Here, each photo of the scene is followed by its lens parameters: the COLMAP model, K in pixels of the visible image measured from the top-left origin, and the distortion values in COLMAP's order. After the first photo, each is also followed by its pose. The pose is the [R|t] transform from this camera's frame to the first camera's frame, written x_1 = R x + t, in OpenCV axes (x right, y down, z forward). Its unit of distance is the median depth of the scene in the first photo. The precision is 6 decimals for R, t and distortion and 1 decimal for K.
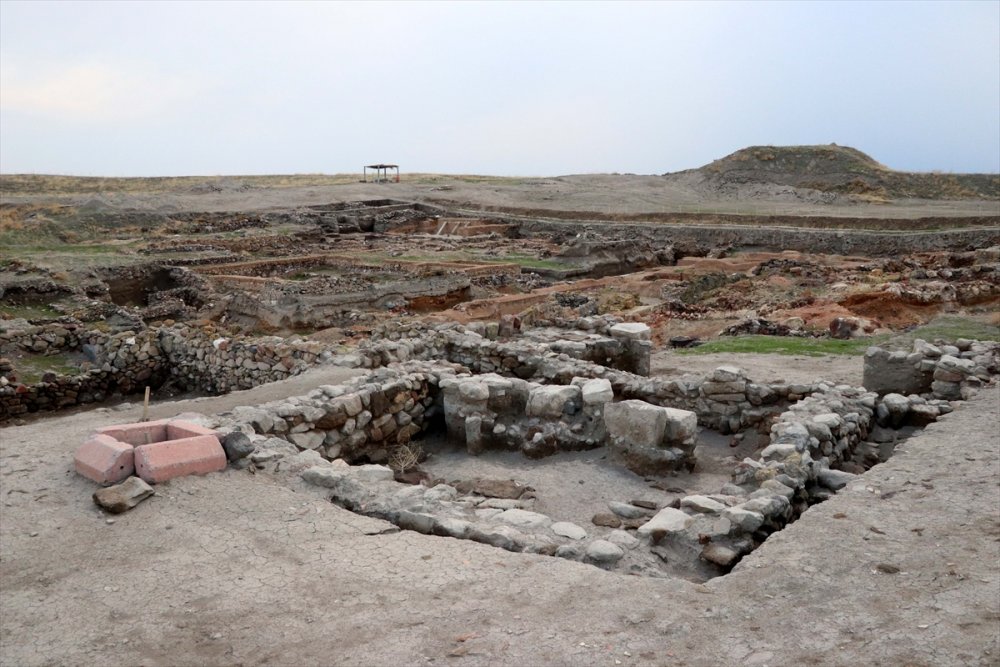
lens RADIAL K [[823.3, 0, 497.0], [0, 823.3, 351.5], [0, 0, 1]] dist [-0.190575, 0.166434]
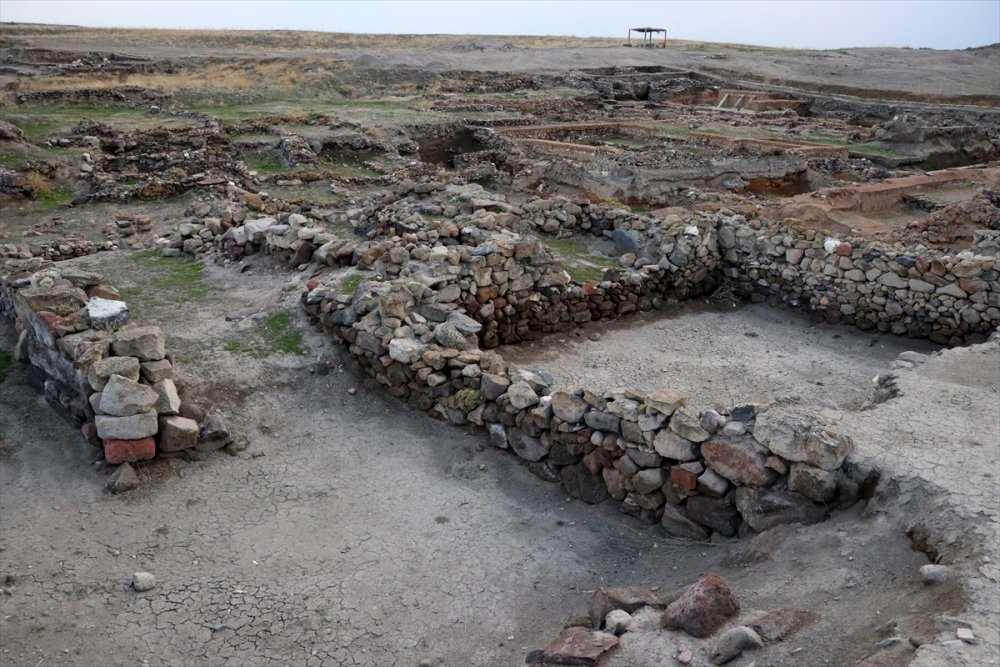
lens RADIAL K [[823.3, 0, 497.0], [0, 823.3, 351.5], [0, 0, 1]] dist [-0.190575, 0.166434]
pose [[0.966864, 0.102845, -0.233658, -0.091964], [-0.065427, 0.984520, 0.162603, -0.002660], [0.246764, -0.141927, 0.958626, 0.042004]]
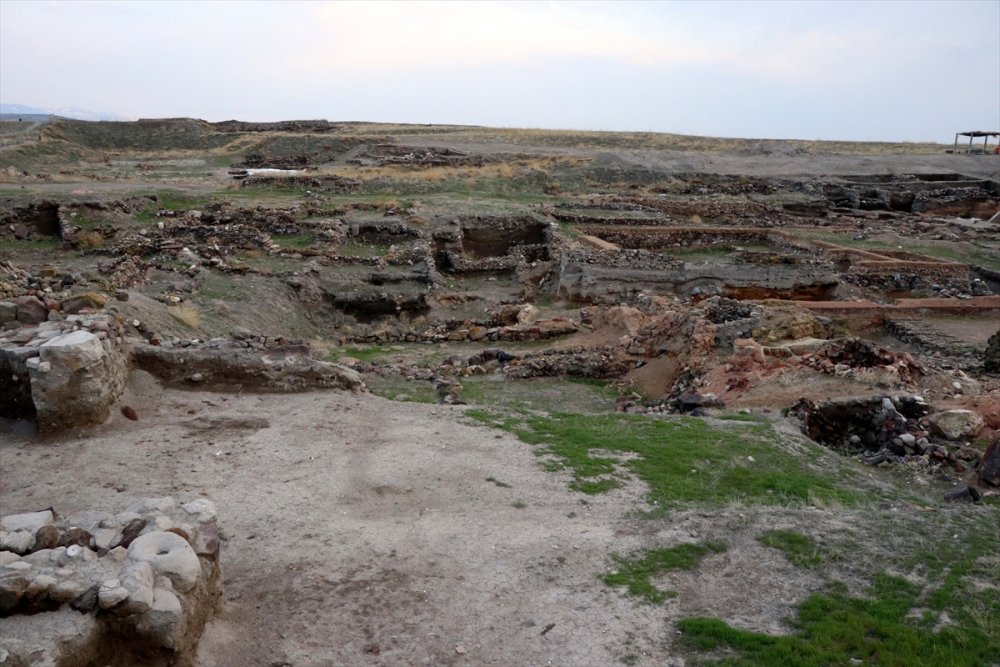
lens RADIAL K [[823.3, 0, 497.0], [0, 823.3, 351.5], [0, 0, 1]] dist [-0.190575, 0.166434]
pose [[0.683040, 0.183335, -0.706997, 0.192970], [-0.155267, 0.982306, 0.104721, -0.031477], [0.713687, 0.038244, 0.699420, 0.181993]]
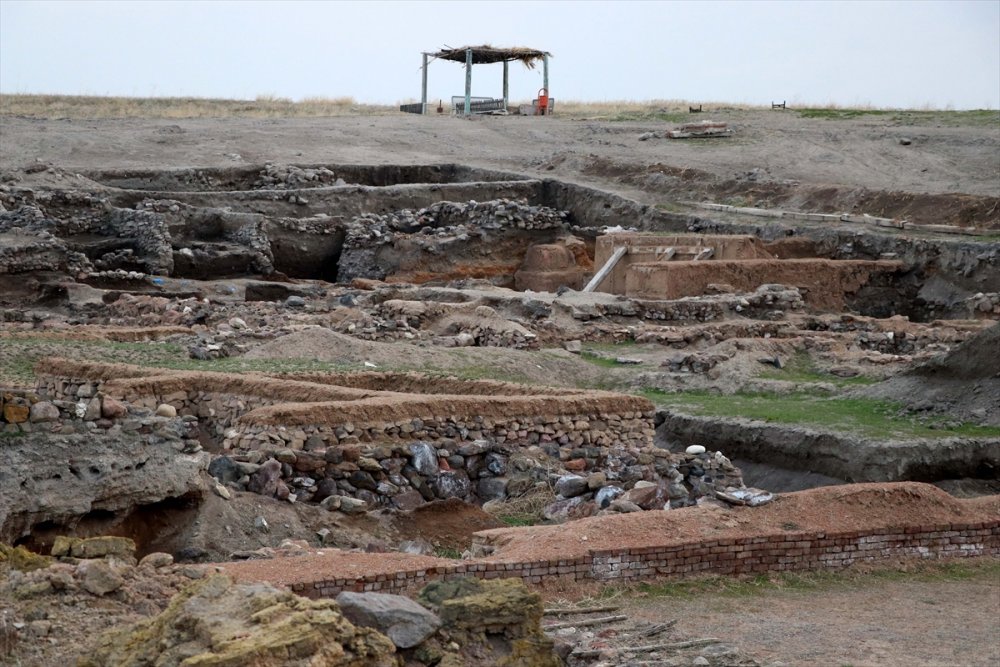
lens RADIAL K [[2550.0, 0, 500.0], [0, 2550.0, 333.5], [0, 0, 1]] dist [0.424651, 0.239250]
pose [[0.969777, 0.026928, -0.242503, 0.108471], [-0.063427, 0.987545, -0.143989, -0.026692], [0.235605, 0.155018, 0.959406, 0.333101]]
